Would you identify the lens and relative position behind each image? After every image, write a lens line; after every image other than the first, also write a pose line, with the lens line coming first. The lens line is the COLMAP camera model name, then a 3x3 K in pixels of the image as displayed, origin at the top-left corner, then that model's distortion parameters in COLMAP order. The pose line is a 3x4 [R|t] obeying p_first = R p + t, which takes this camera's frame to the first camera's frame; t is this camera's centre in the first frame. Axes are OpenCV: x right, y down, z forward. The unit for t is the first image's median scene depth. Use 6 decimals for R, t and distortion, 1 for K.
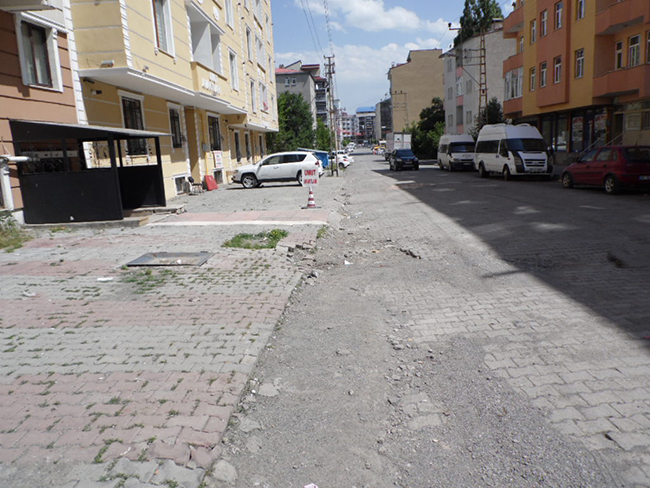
lens RADIAL K [[511.1, 0, 325.0], [0, 511.1, 244.0], [0, 0, 1]] dist [-0.005208, -0.002809]
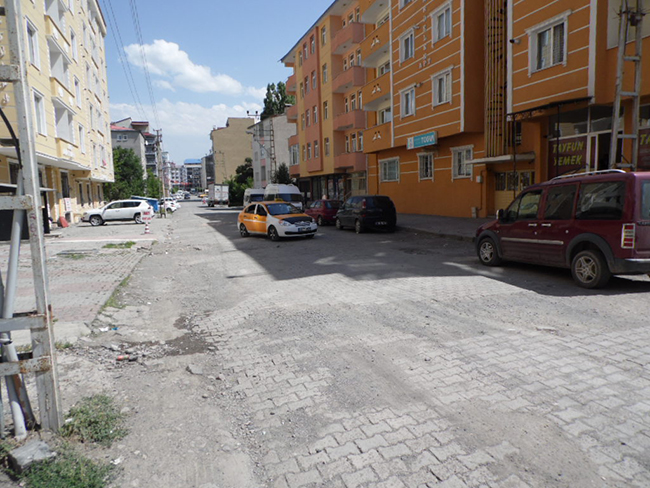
lens RADIAL K [[459.9, 0, 325.2], [0, 459.9, 232.6], [0, 0, 1]] dist [-0.000586, 0.001202]
pose [[0.937783, -0.009592, 0.347088, -0.000770], [0.046221, 0.994171, -0.097407, 0.032112], [-0.344131, 0.107390, 0.932760, -0.199403]]
